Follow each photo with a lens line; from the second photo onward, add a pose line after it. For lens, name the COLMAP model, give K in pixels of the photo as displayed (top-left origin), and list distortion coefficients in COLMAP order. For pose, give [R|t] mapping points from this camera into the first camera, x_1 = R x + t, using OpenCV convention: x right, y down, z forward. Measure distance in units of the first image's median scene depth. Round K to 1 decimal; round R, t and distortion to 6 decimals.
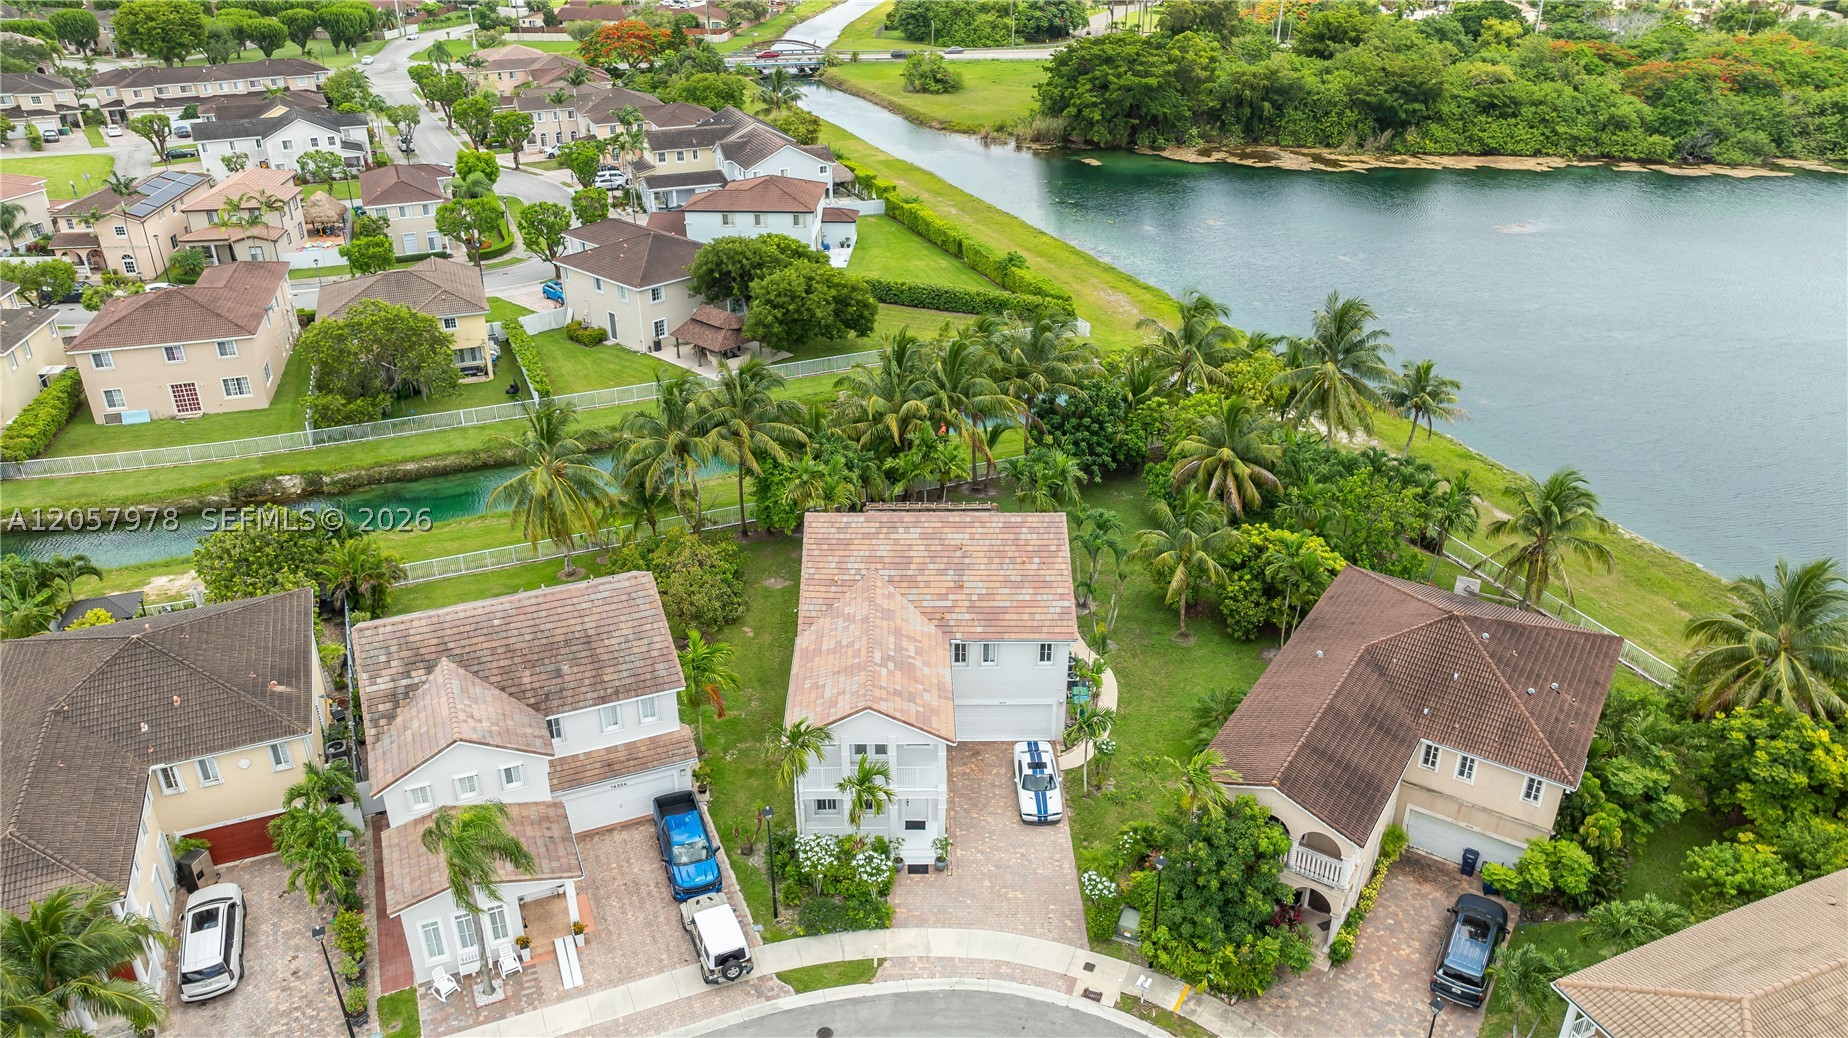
lens RADIAL K [[1251.0, 0, 919.8], [0, 1251.0, 558.4], [0, 0, 1]] dist [-0.021532, 0.018058]
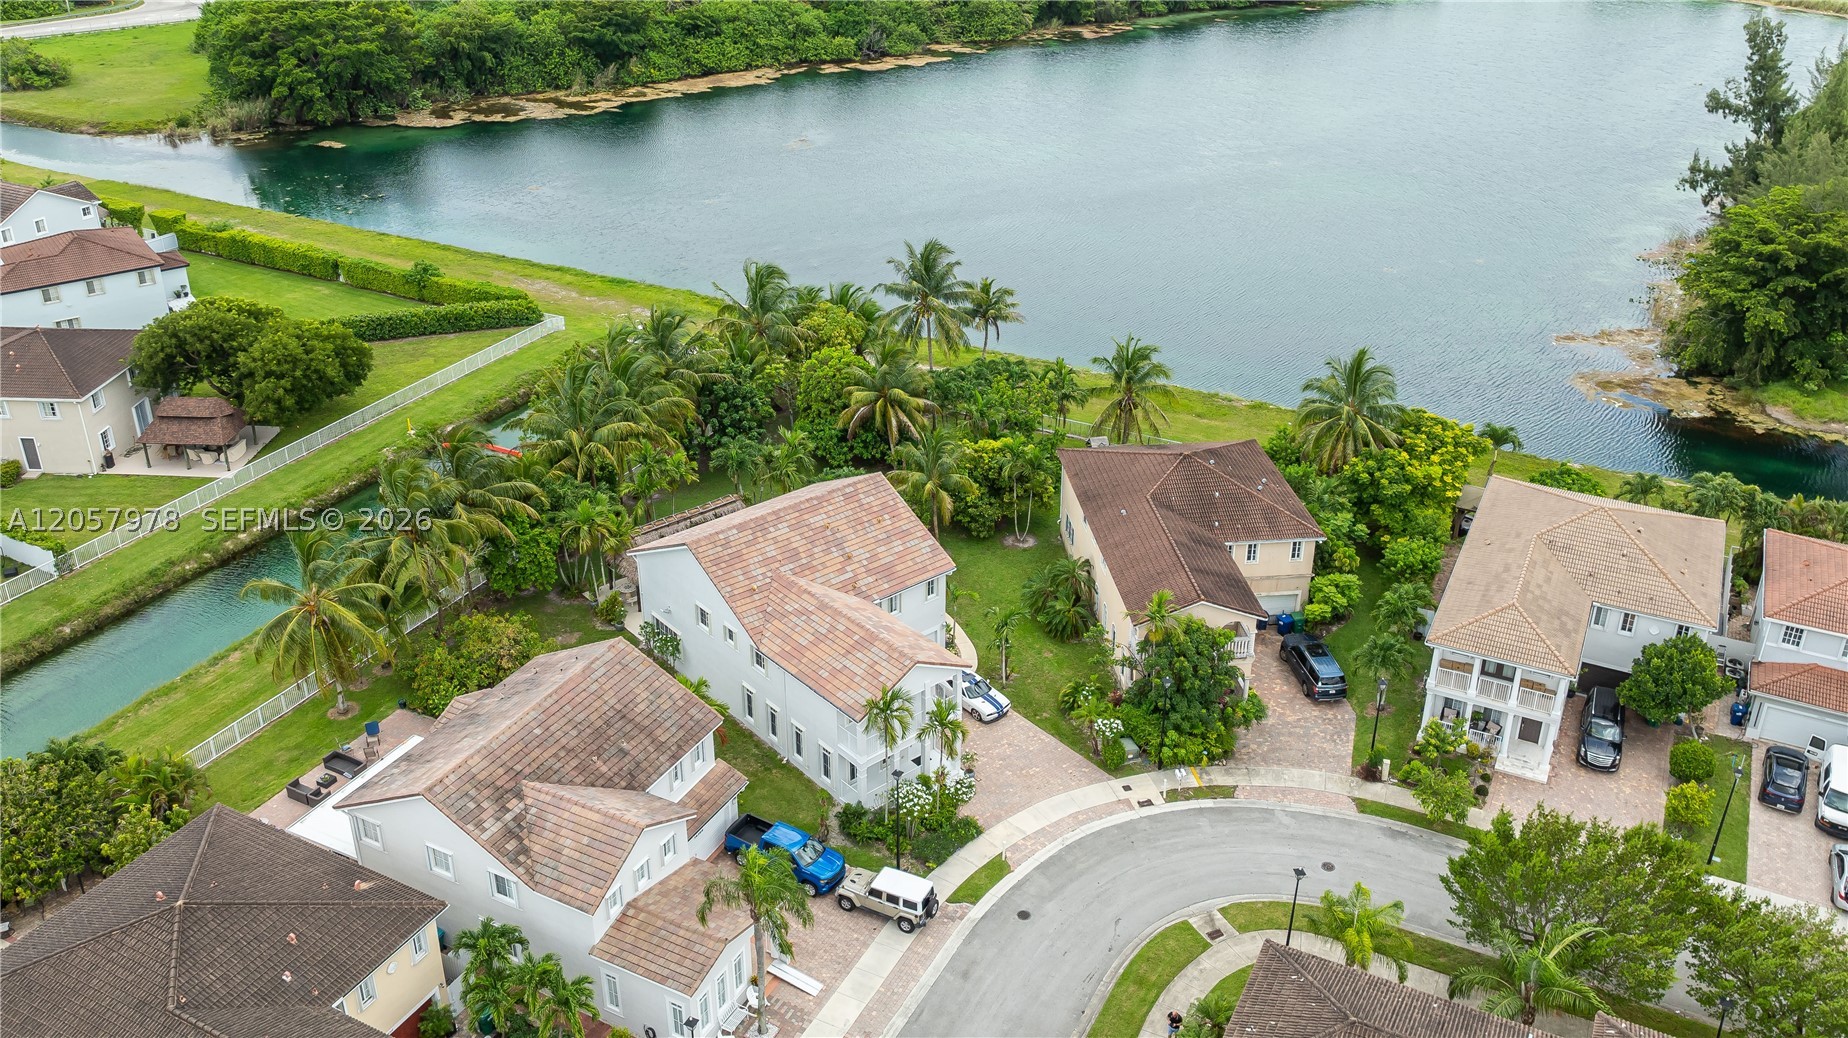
lens RADIAL K [[1405.6, 0, 928.6], [0, 1405.6, 524.7], [0, 0, 1]] dist [-0.024463, 0.018878]
pose [[0.778771, -0.305321, 0.547991, -0.152220], [0.306487, 0.947390, 0.092291, -0.025604], [-0.547340, 0.096079, 0.831377, -0.022494]]
